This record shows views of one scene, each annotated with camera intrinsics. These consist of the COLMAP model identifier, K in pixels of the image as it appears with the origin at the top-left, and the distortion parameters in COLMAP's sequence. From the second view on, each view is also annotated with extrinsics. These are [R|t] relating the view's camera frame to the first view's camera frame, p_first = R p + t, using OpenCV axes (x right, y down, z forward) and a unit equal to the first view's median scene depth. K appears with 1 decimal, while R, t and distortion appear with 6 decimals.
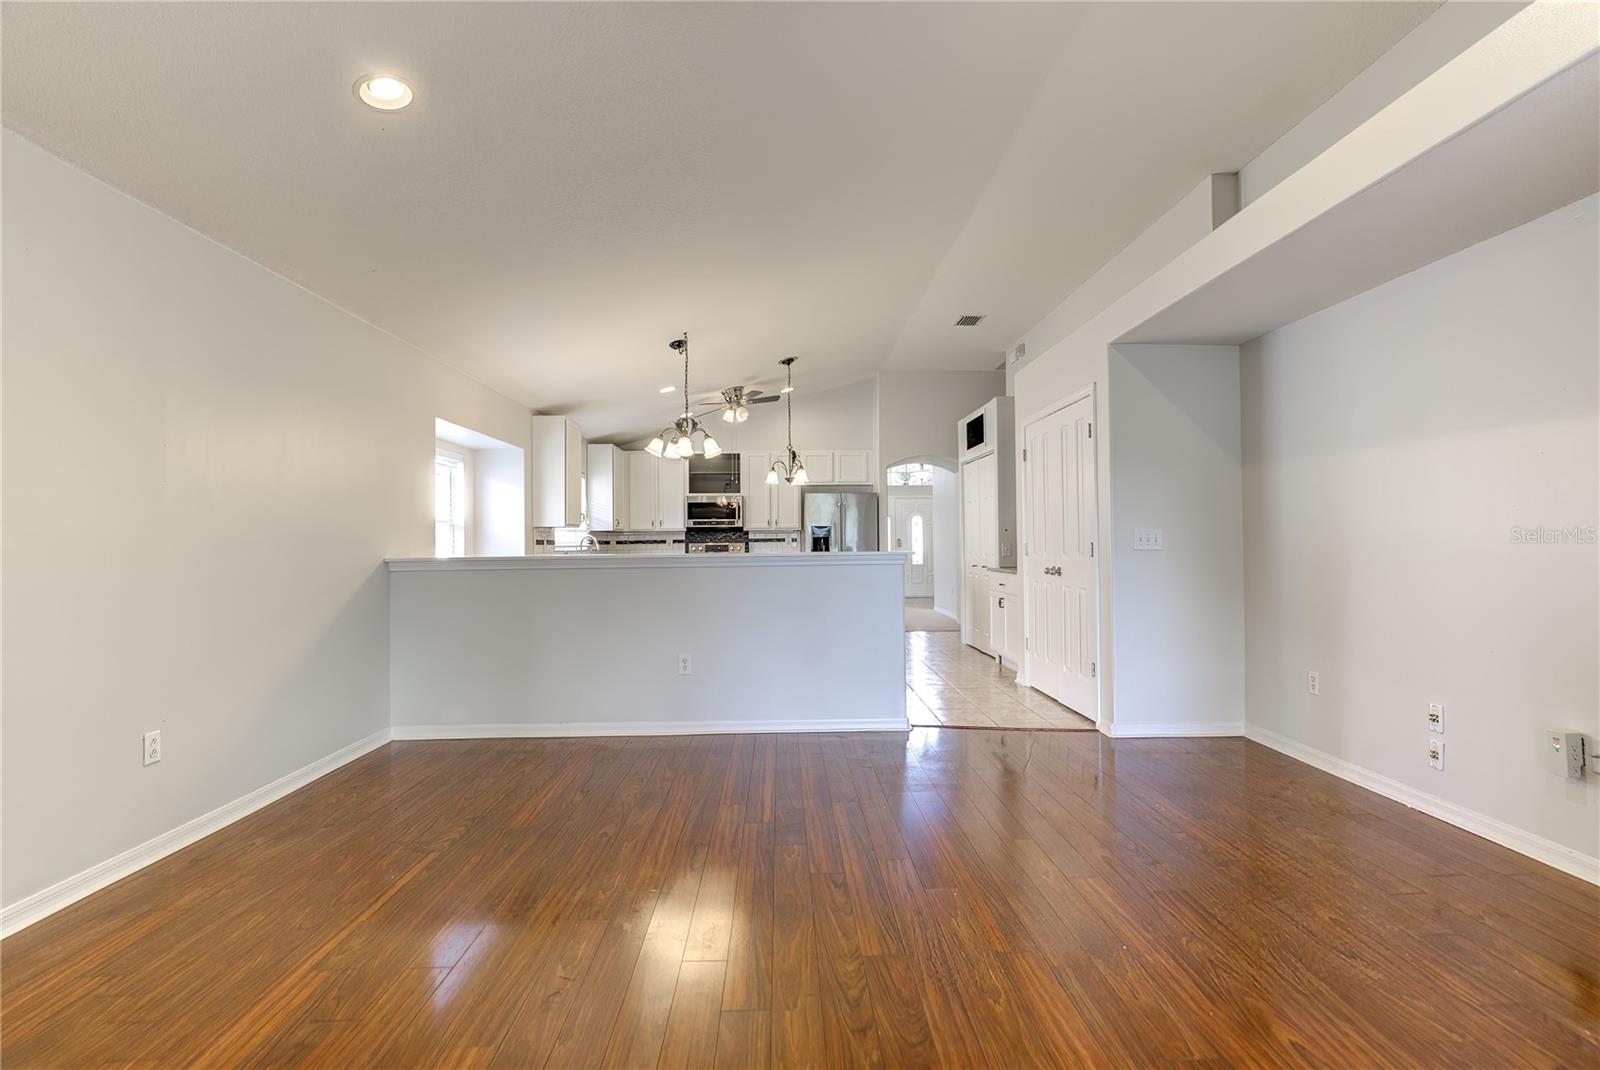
lens RADIAL K [[732.6, 0, 804.7], [0, 732.6, 527.2], [0, 0, 1]] dist [-0.007800, 0.003198]
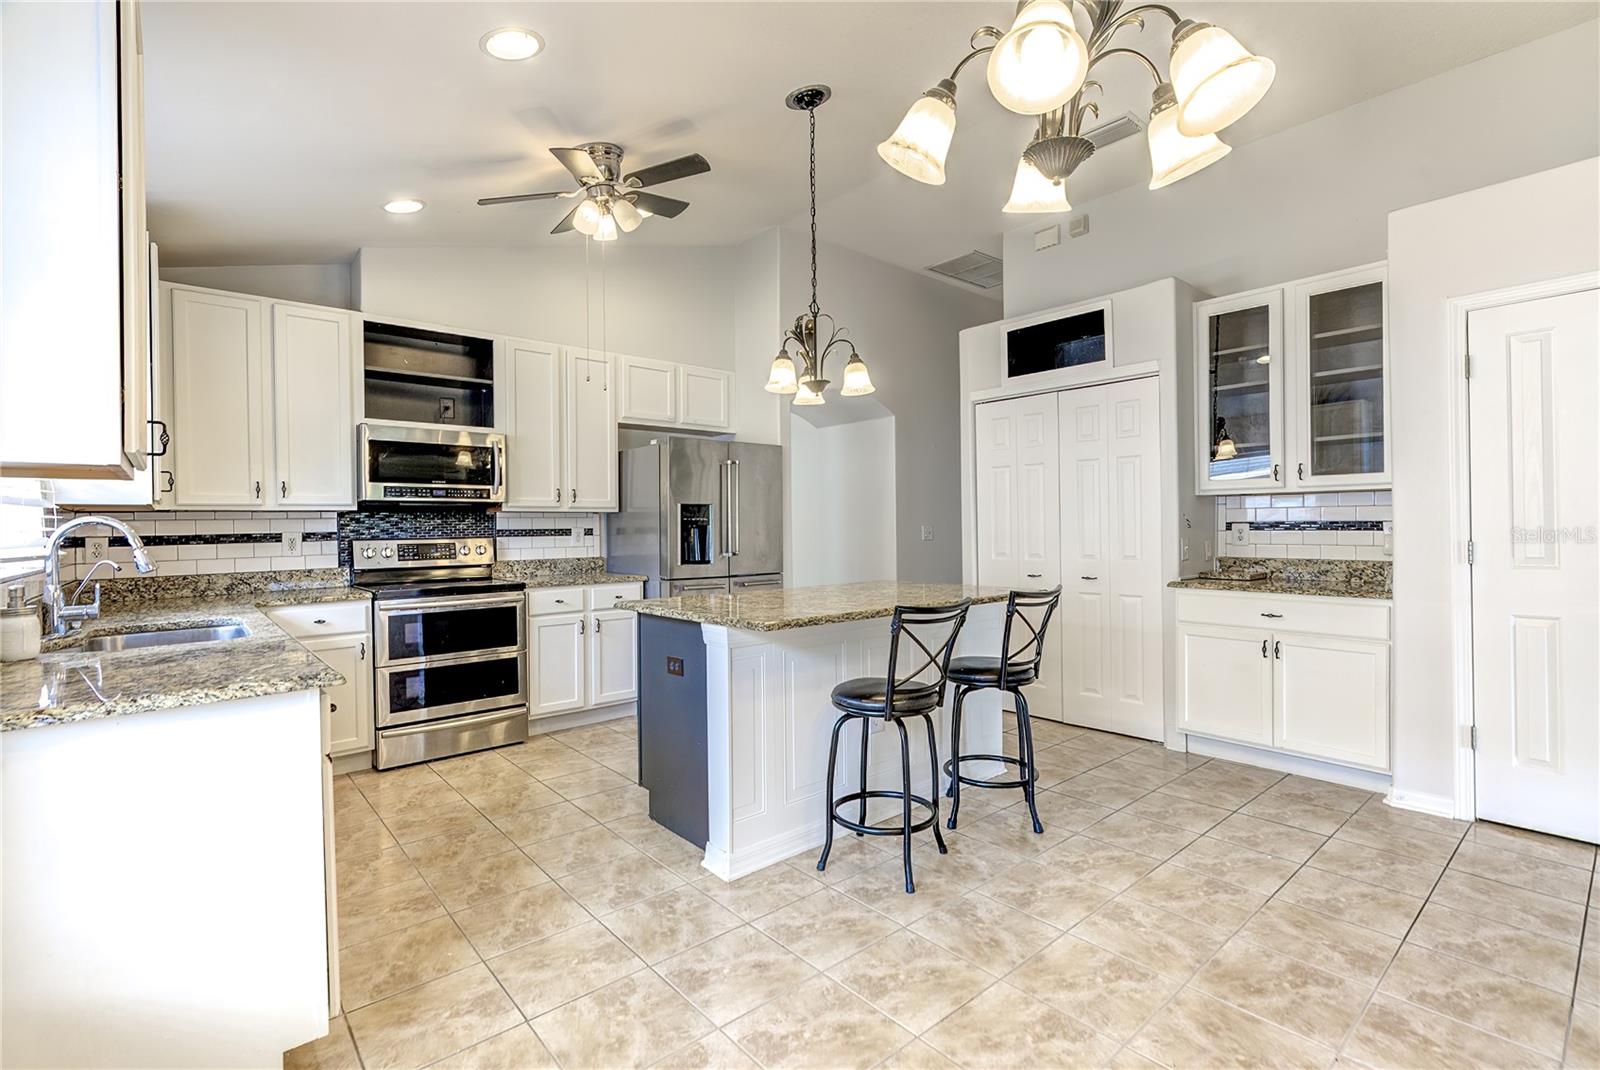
lens RADIAL K [[732.6, 0, 804.2], [0, 732.6, 528.2], [0, 0, 1]] dist [-0.007800, 0.003198]
pose [[0.780159, -0.000046, 0.625581, -0.299323], [-0.010205, 0.999866, 0.012800, 0.009730], [-0.625498, -0.016370, 0.780054, 0.717891]]
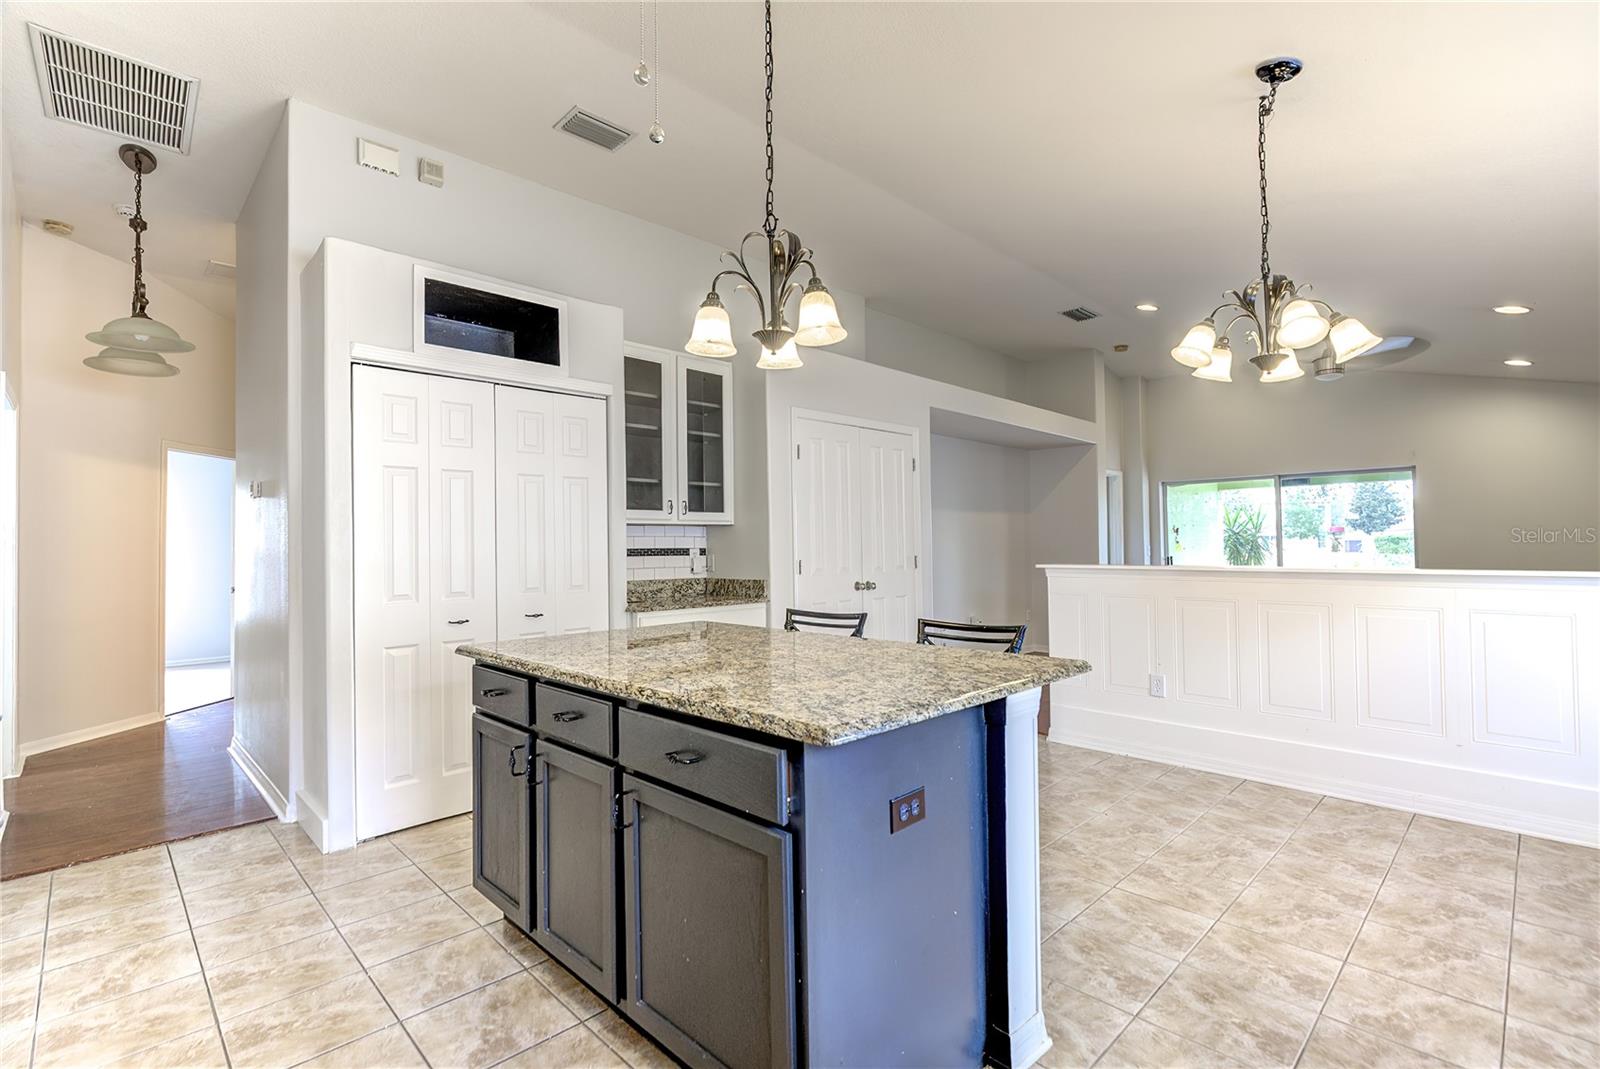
lens RADIAL K [[732.6, 0, 807.0], [0, 732.6, 525.7], [0, 0, 1]] dist [-0.007800, 0.003198]
pose [[-0.677581, 0.037117, 0.734511, -0.241996], [0.001610, 0.998798, -0.048987, 0.019303], [-0.735447, -0.032010, -0.676826, 1.240305]]
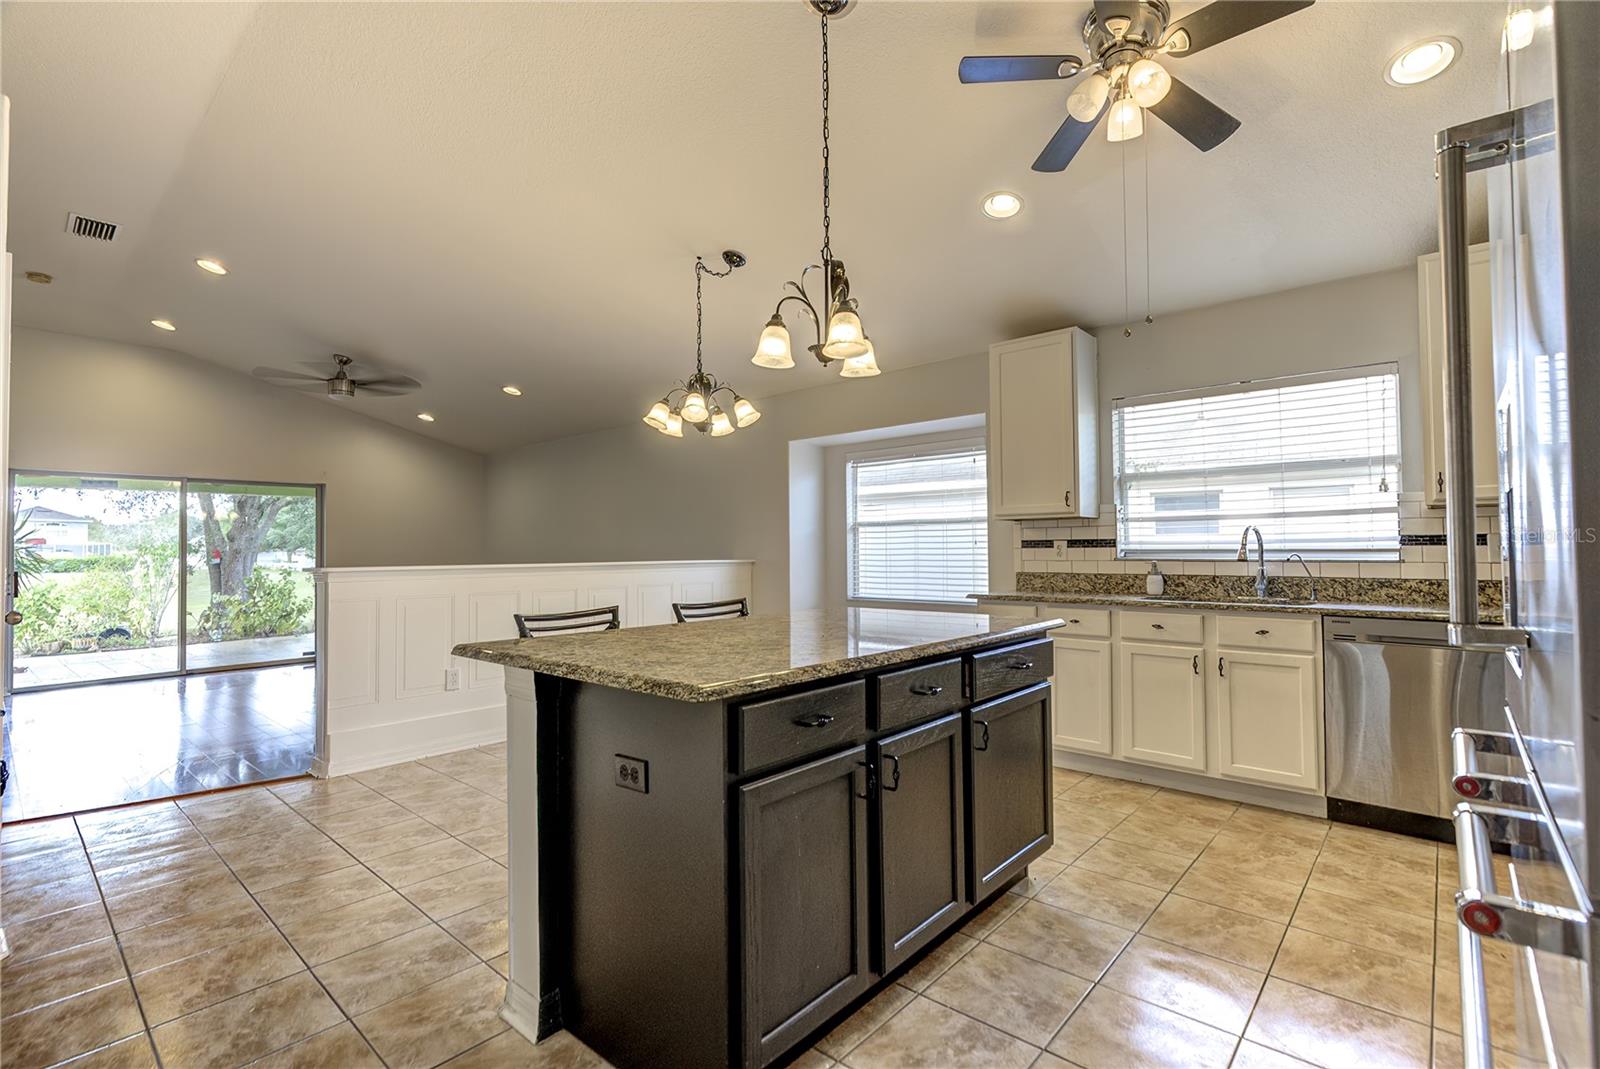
lens RADIAL K [[732.6, 0, 804.3], [0, 732.6, 530.4], [0, 0, 1]] dist [-0.007800, 0.003198]
pose [[-0.684050, -0.005277, -0.729416, 0.234112], [0.028702, 0.999005, -0.034144, 0.024157], [0.728870, -0.044291, -0.683218, 1.274683]]
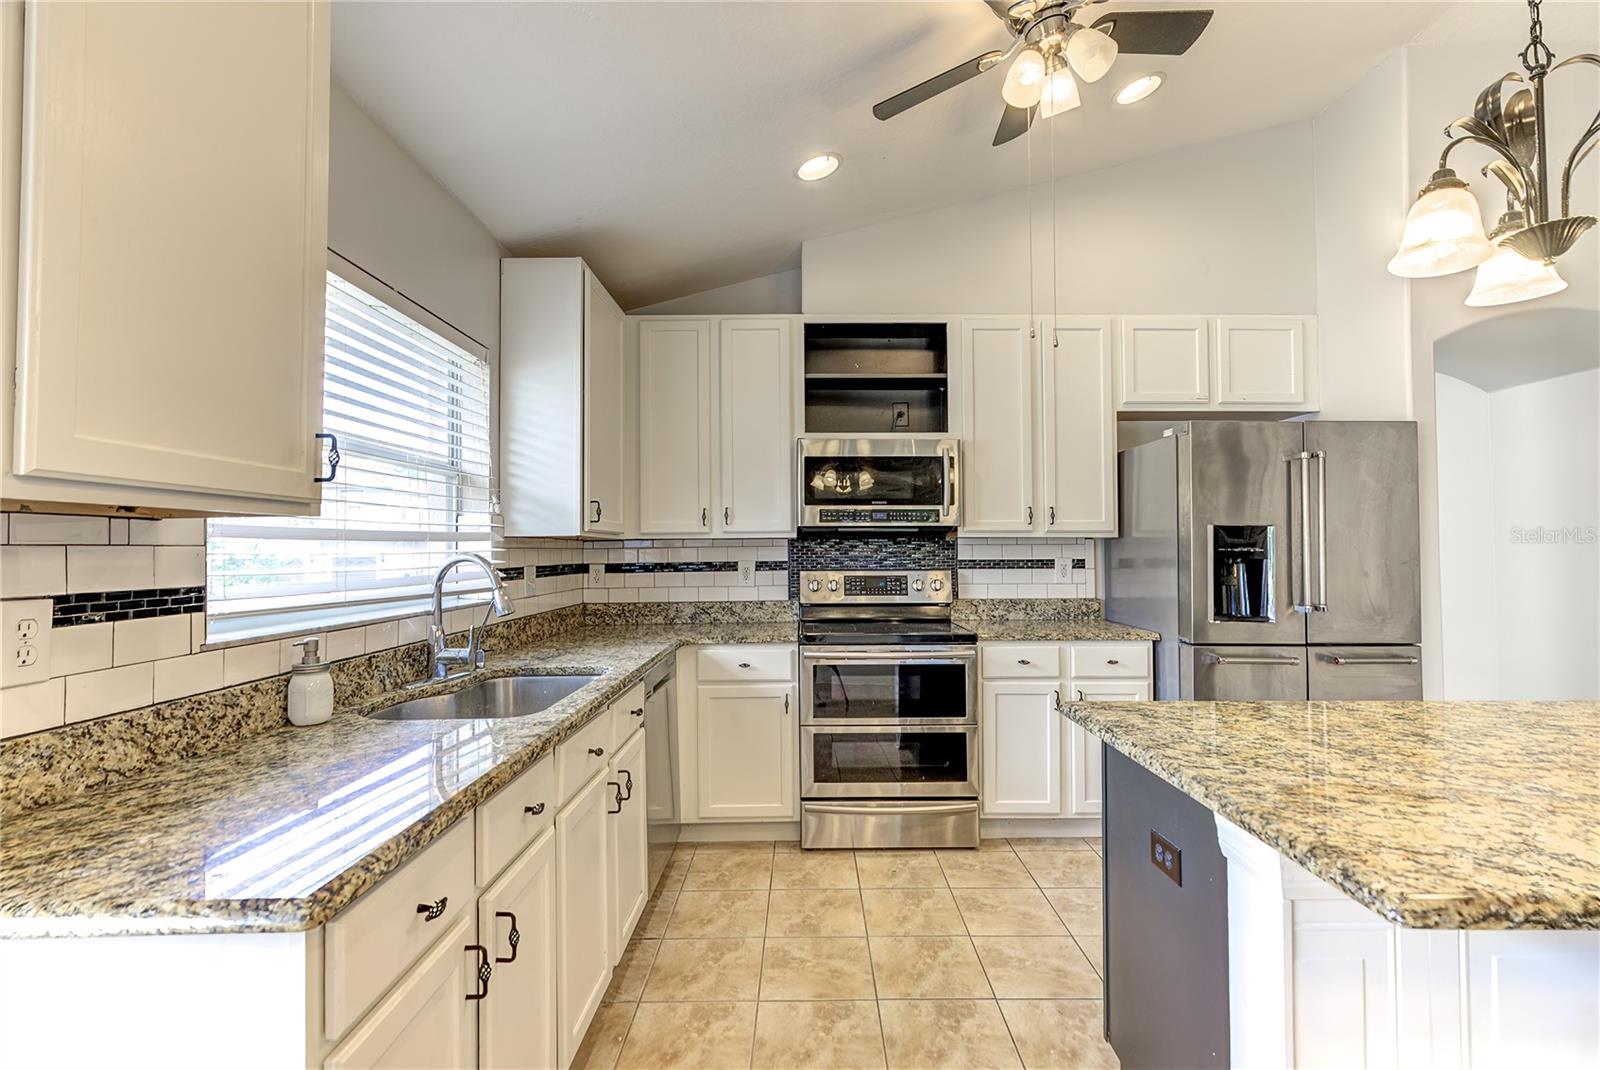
lens RADIAL K [[732.6, 0, 806.5], [0, 732.6, 529.4], [0, 0, 1]] dist [-0.007800, 0.003198]
pose [[0.999331, 0.005291, -0.036175, -0.195011], [-0.005435, 0.999978, -0.003886, 0.003137], [0.036153, 0.004080, 0.999338, 0.870148]]
